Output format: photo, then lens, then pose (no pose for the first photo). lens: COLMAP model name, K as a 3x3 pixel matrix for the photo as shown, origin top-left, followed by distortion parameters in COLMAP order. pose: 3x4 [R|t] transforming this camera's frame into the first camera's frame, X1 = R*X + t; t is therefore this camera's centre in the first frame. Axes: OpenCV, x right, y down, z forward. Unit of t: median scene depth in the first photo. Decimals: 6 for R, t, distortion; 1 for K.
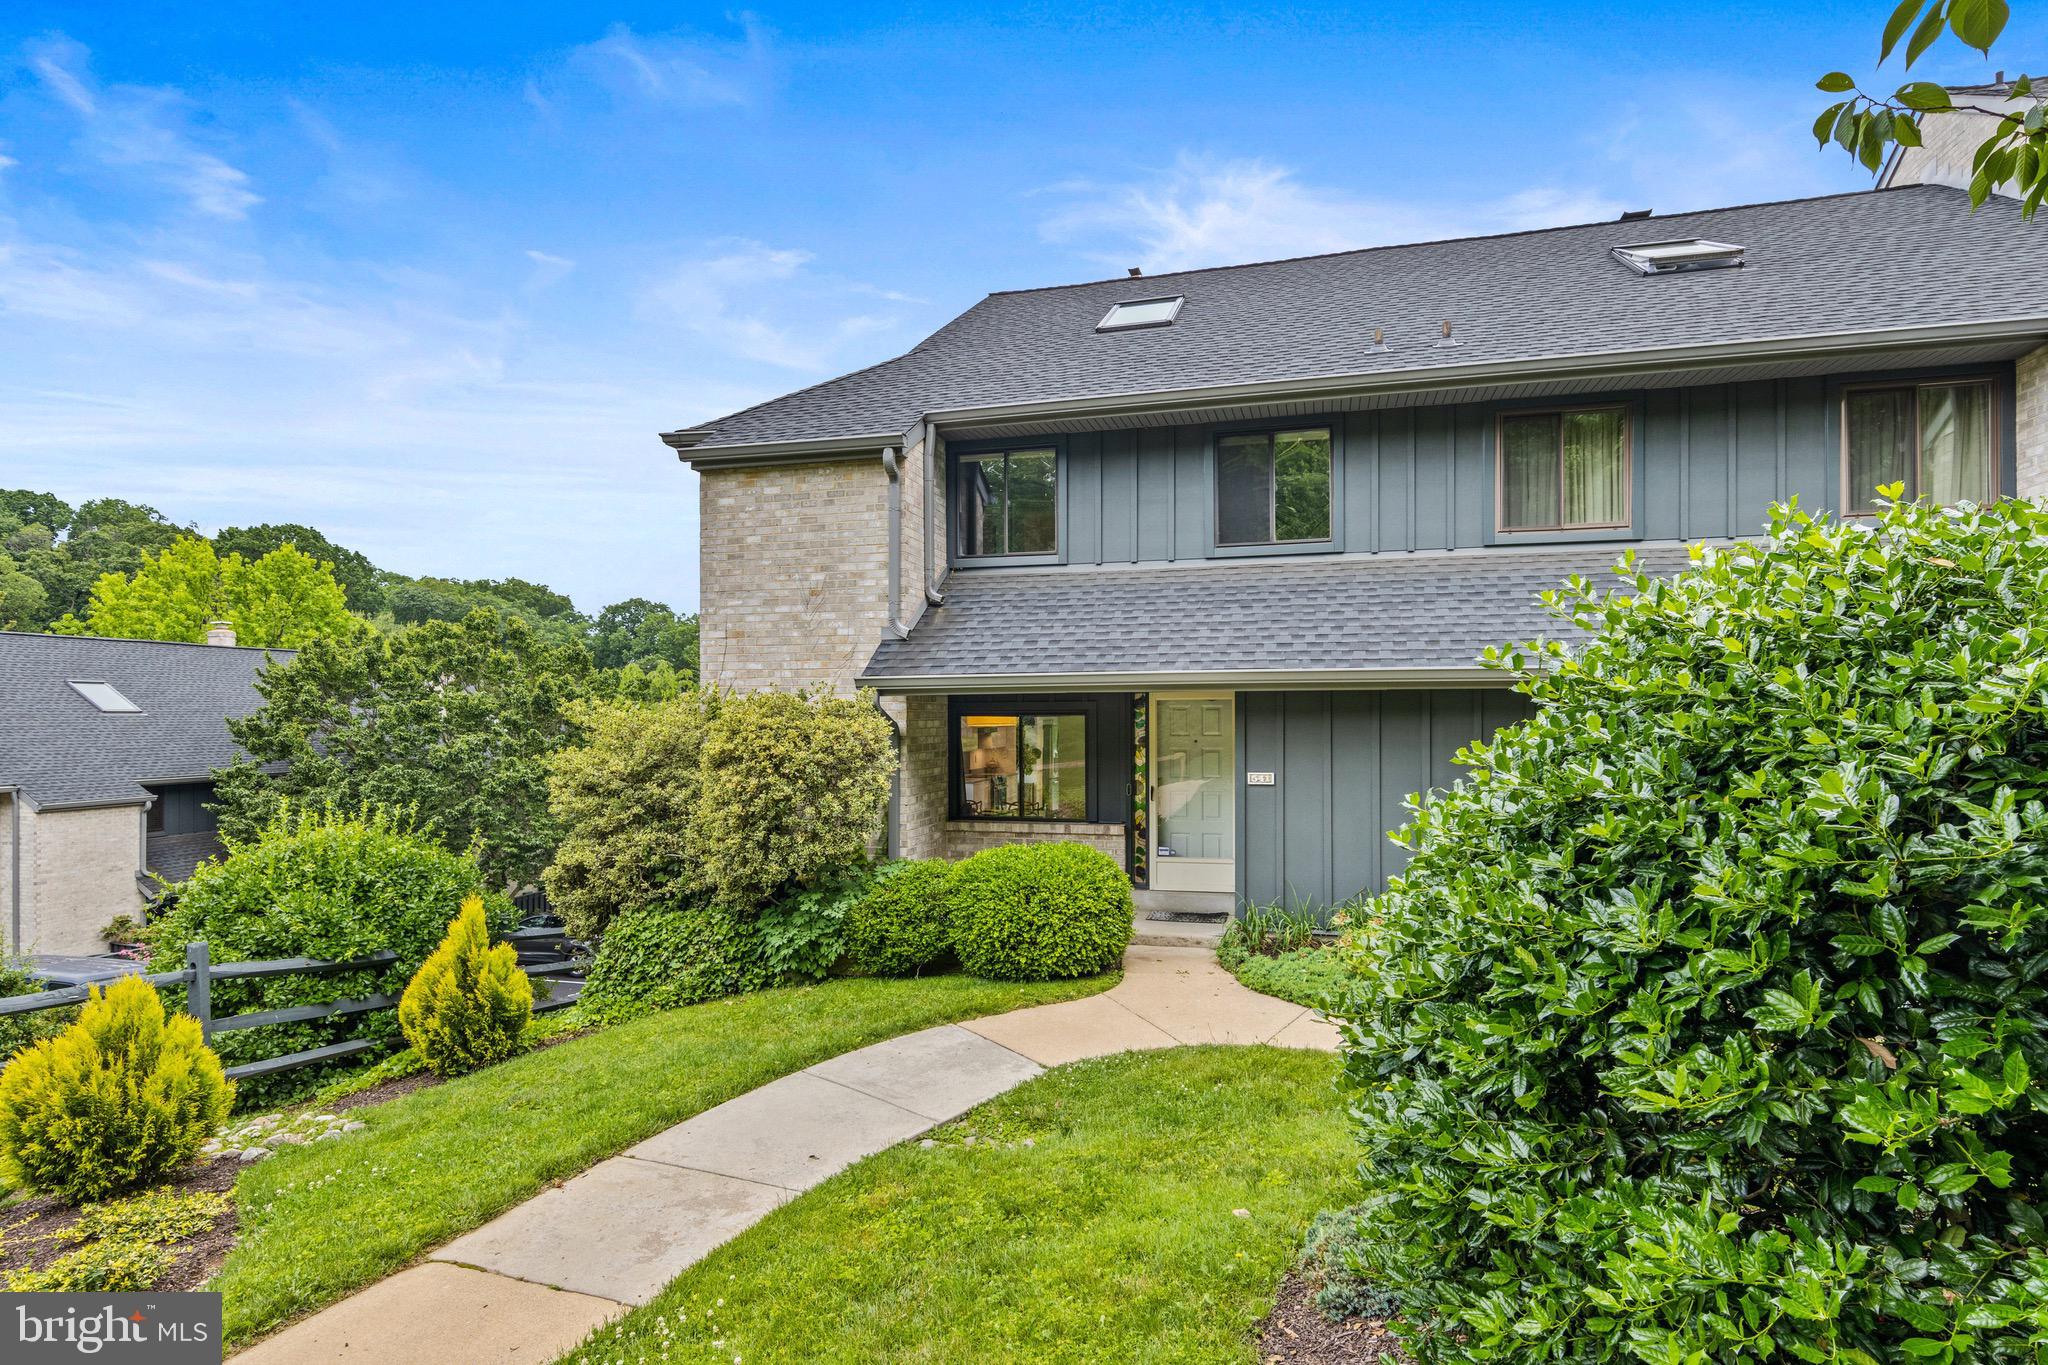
lens RADIAL K [[1055.0, 0, 1028.9], [0, 1055.0, 694.3], [0, 0, 1]] dist [0.009085, -0.000520]
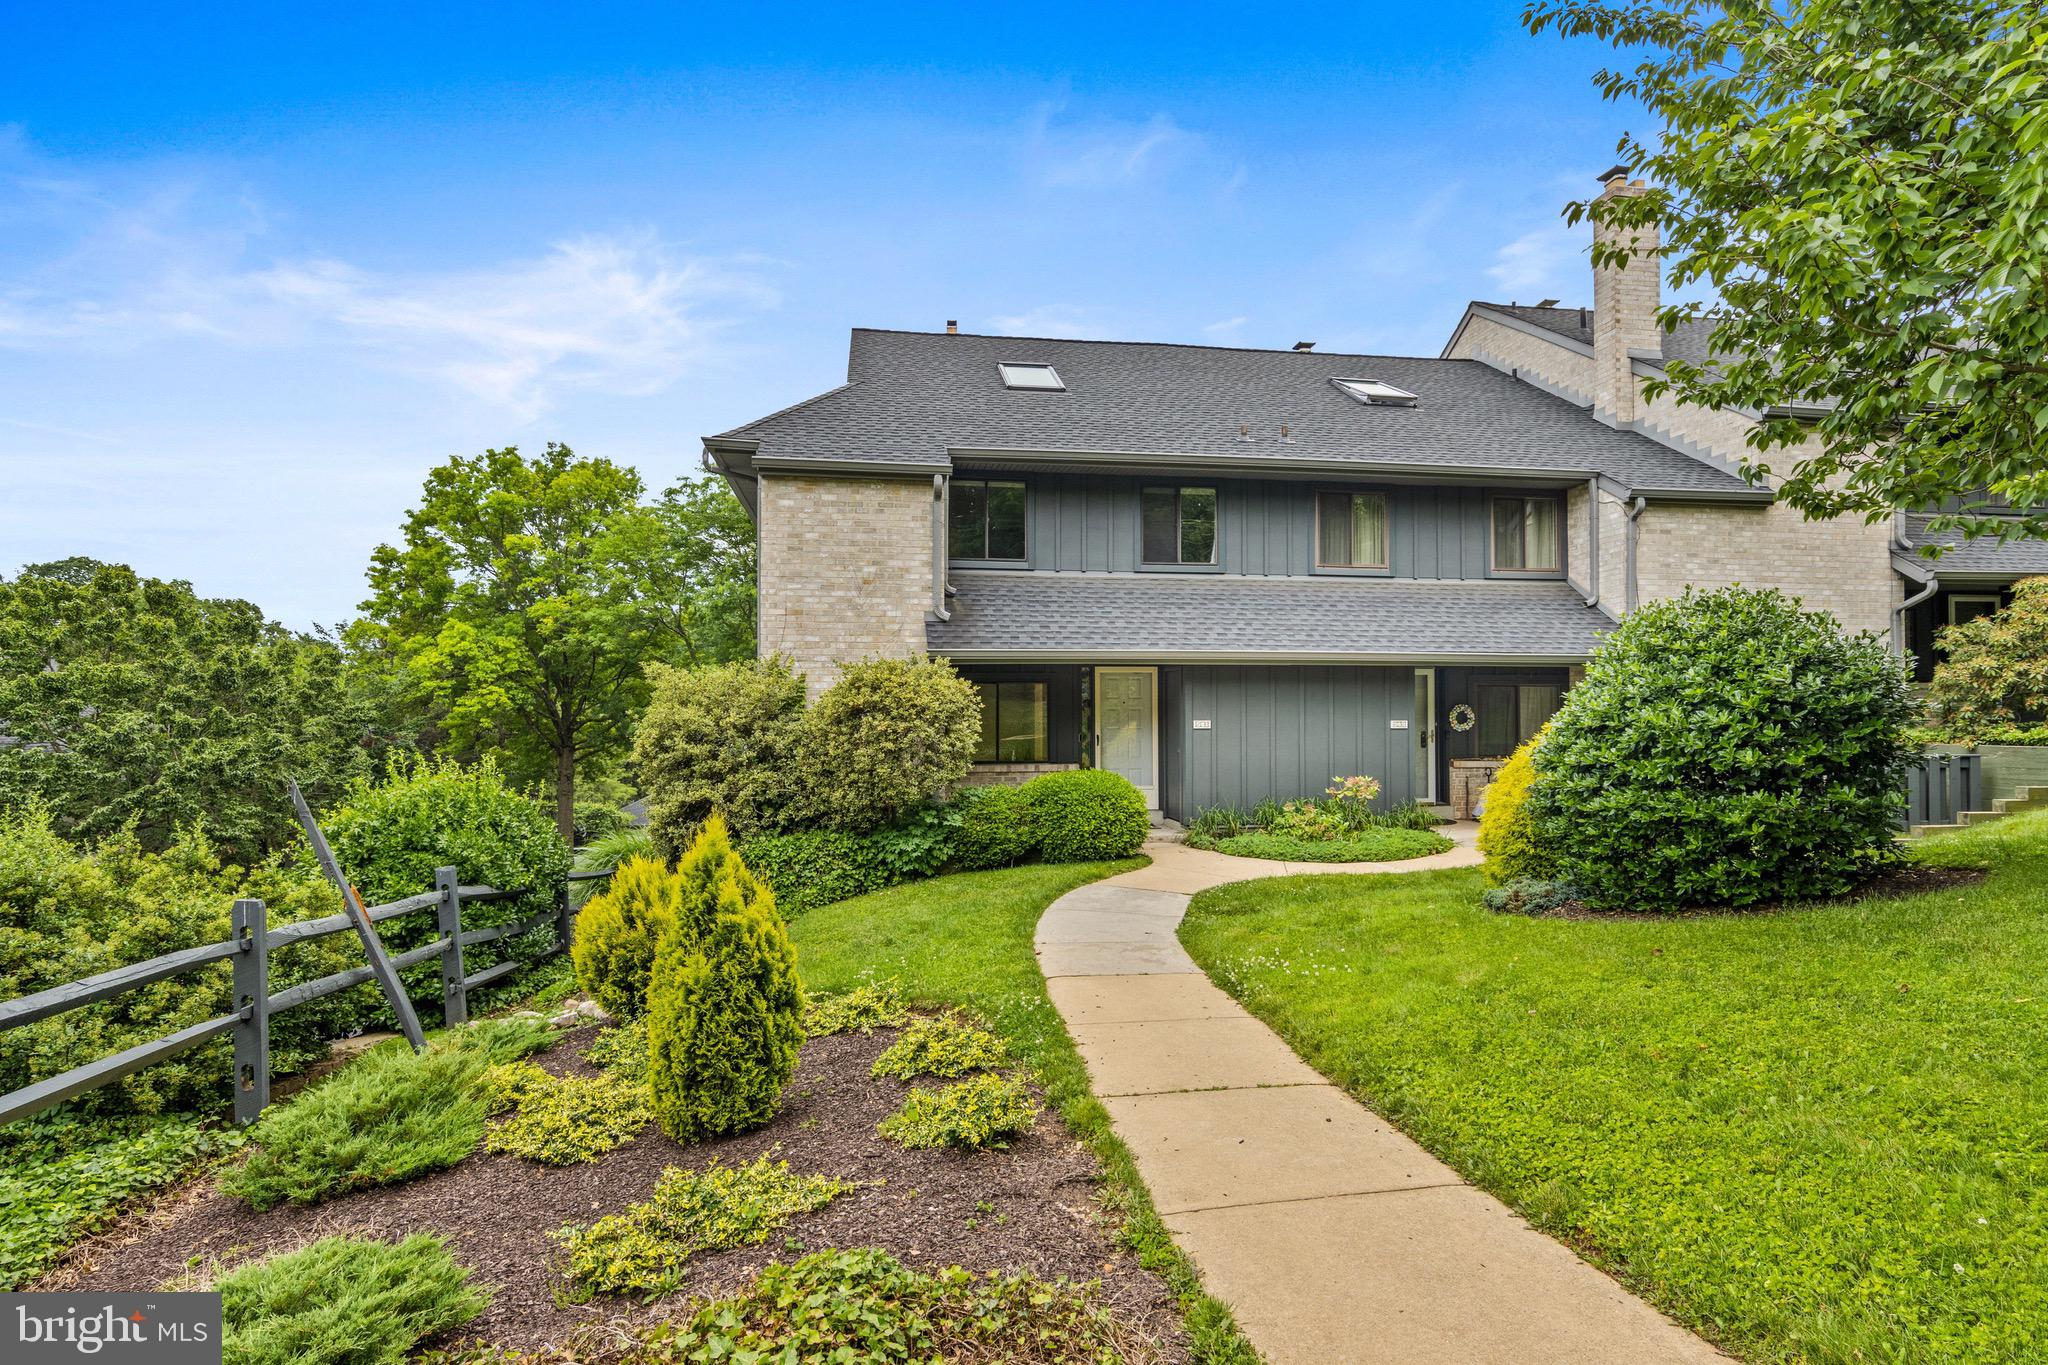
lens RADIAL K [[1051.8, 0, 1025.5], [0, 1051.8, 669.0], [0, 0, 1]] dist [0.009923, -0.000514]
pose [[0.913692, 0.018943, 0.405965, -0.536815], [-0.011127, 0.999705, -0.021604, 0.032314], [-0.406255, 0.015222, 0.913633, -0.218837]]
